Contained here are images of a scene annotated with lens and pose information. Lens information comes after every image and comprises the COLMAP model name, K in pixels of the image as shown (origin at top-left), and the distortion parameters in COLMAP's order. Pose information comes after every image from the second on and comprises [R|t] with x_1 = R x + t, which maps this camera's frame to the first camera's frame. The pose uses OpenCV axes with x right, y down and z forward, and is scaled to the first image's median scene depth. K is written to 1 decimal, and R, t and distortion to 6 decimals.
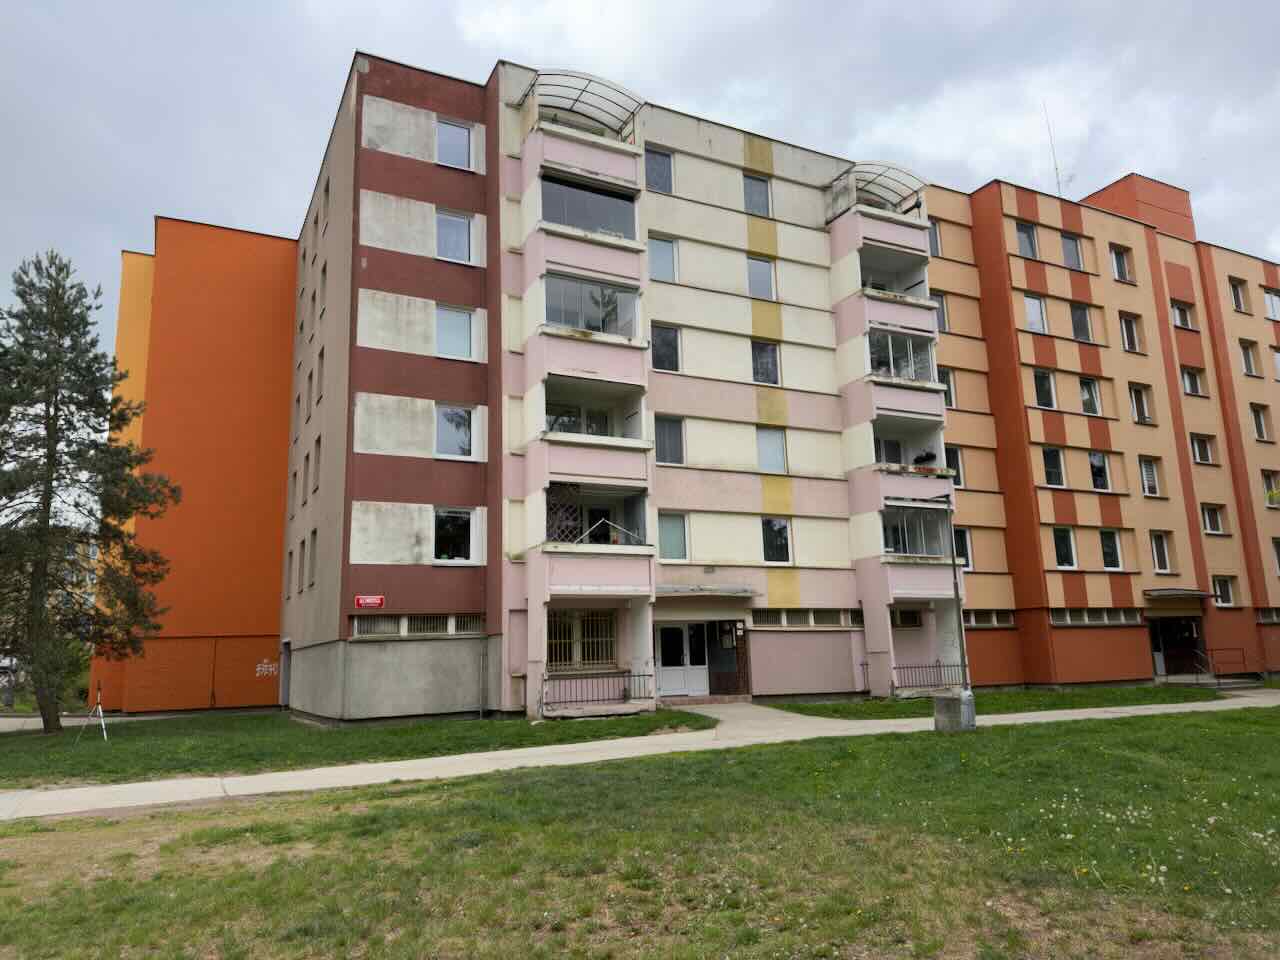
lens RADIAL K [[904.0, 0, 639.0], [0, 904.0, 477.0], [0, 0, 1]] dist [0.024299, -0.007764]
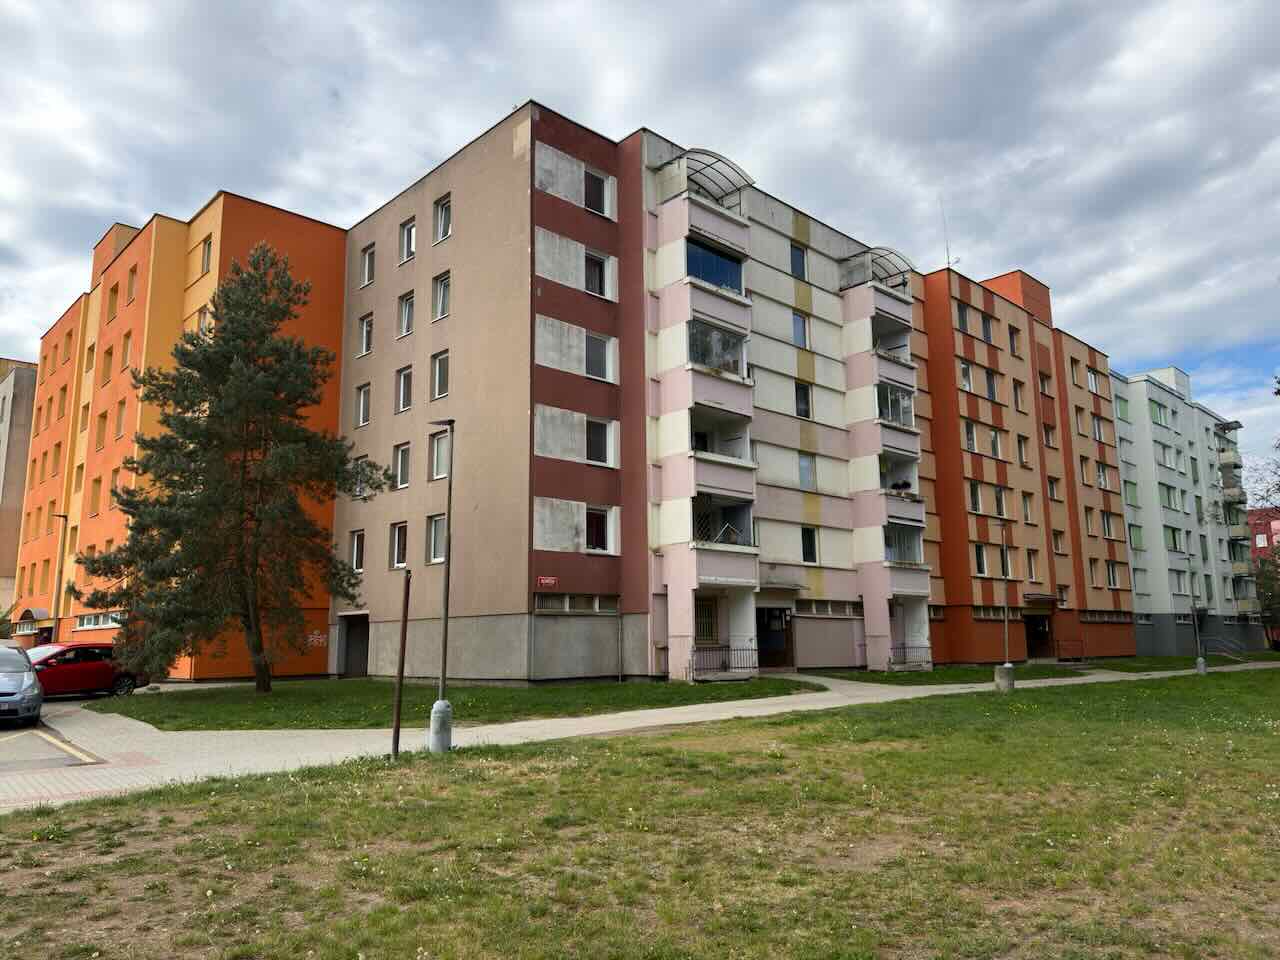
lens RADIAL K [[904.0, 0, 641.9], [0, 904.0, 481.8], [0, 0, 1]] dist [0.024299, -0.007764]
pose [[0.959845, 0.070198, 0.271604, -0.418888], [-0.076202, 0.997025, 0.011609, -0.014016], [-0.269981, -0.031840, 0.962339, -0.139789]]
